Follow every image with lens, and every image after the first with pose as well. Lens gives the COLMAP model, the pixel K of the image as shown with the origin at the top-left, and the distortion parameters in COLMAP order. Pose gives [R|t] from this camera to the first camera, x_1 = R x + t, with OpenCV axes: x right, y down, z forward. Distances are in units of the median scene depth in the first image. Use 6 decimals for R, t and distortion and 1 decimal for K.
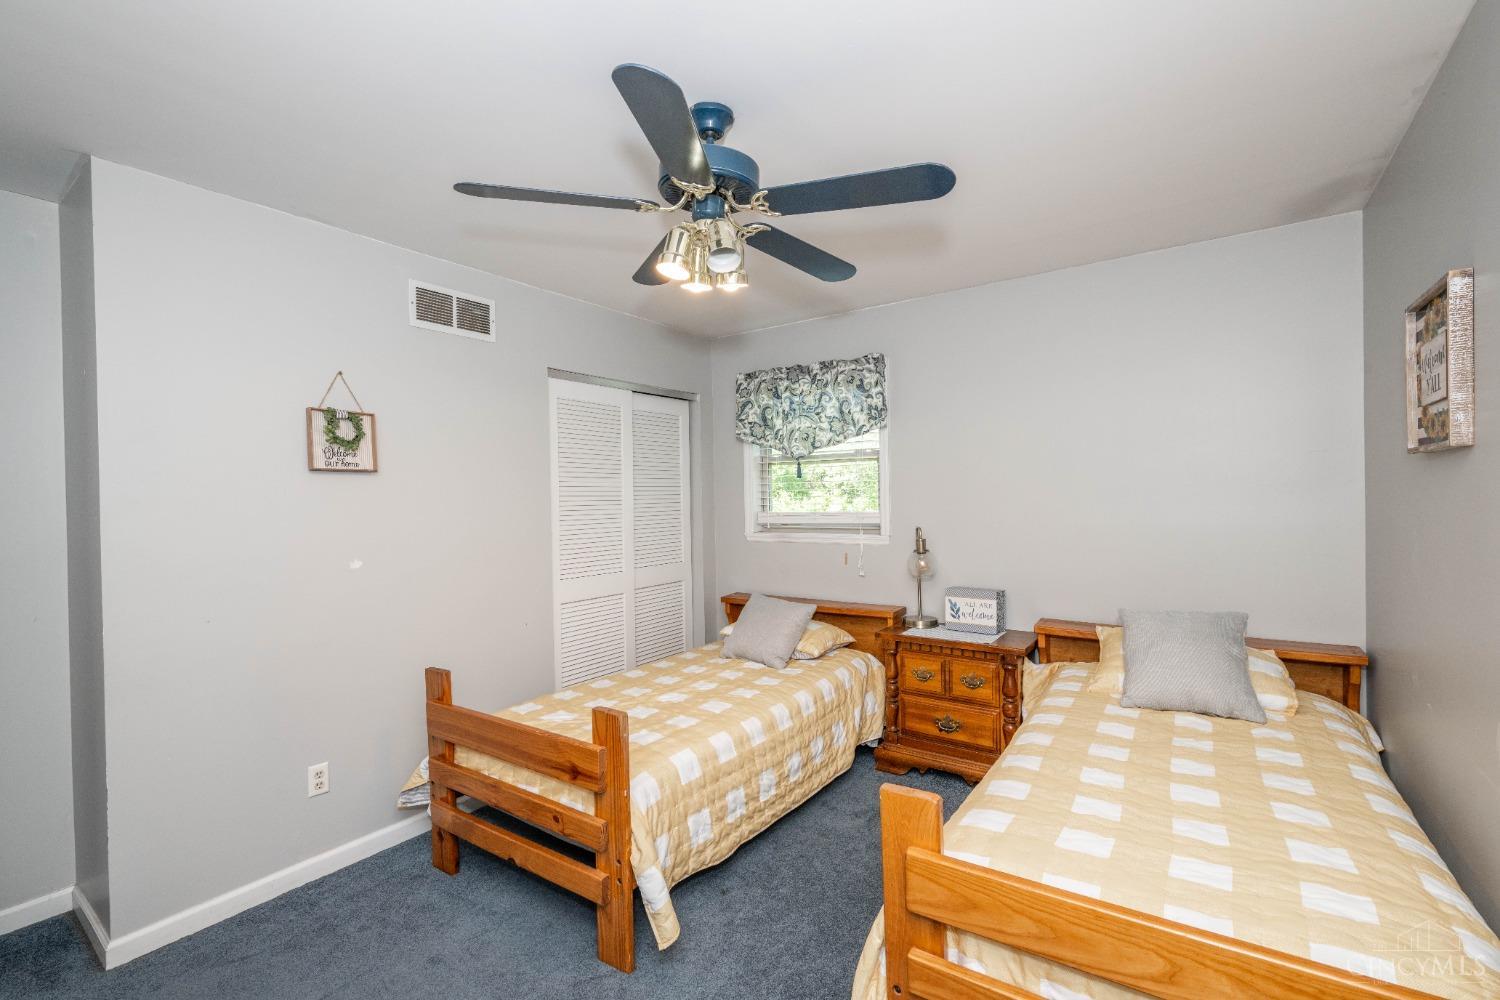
lens RADIAL K [[651.8, 0, 756.5], [0, 651.8, 503.0], [0, 0, 1]] dist [0.002564, 0.000121]
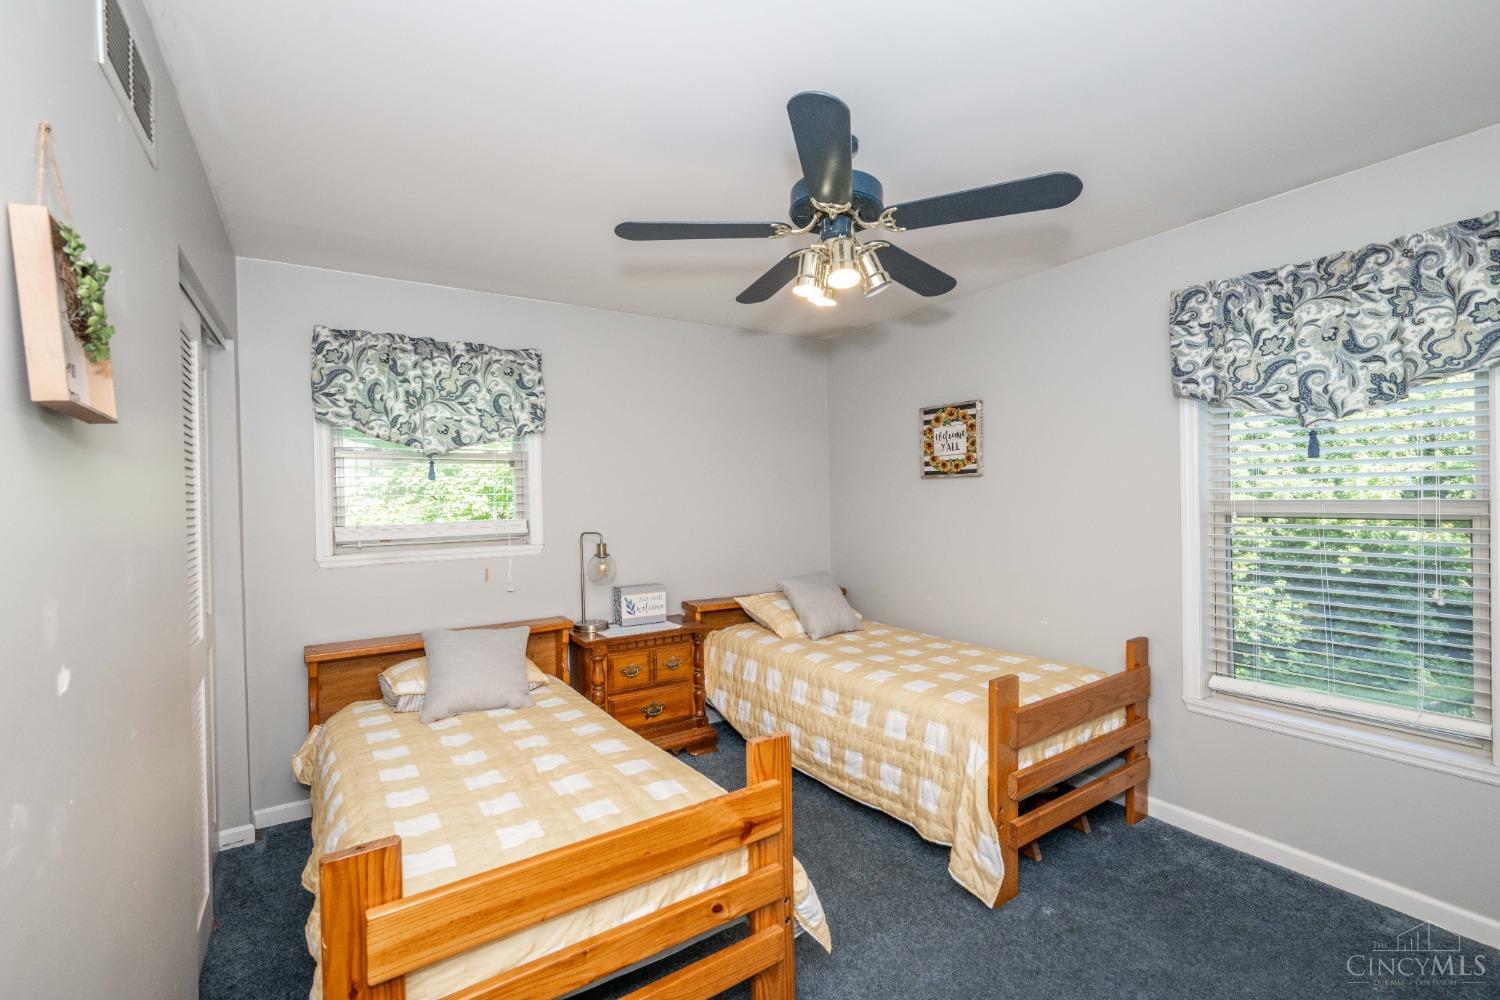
lens RADIAL K [[651.8, 0, 755.8], [0, 651.8, 496.2], [0, 0, 1]] dist [0.002564, 0.000121]
pose [[0.378167, 0.007846, 0.925704, -0.539569], [0.017535, 0.999724, -0.015637, 0.000906], [-0.925571, 0.022146, 0.377925, 0.343484]]
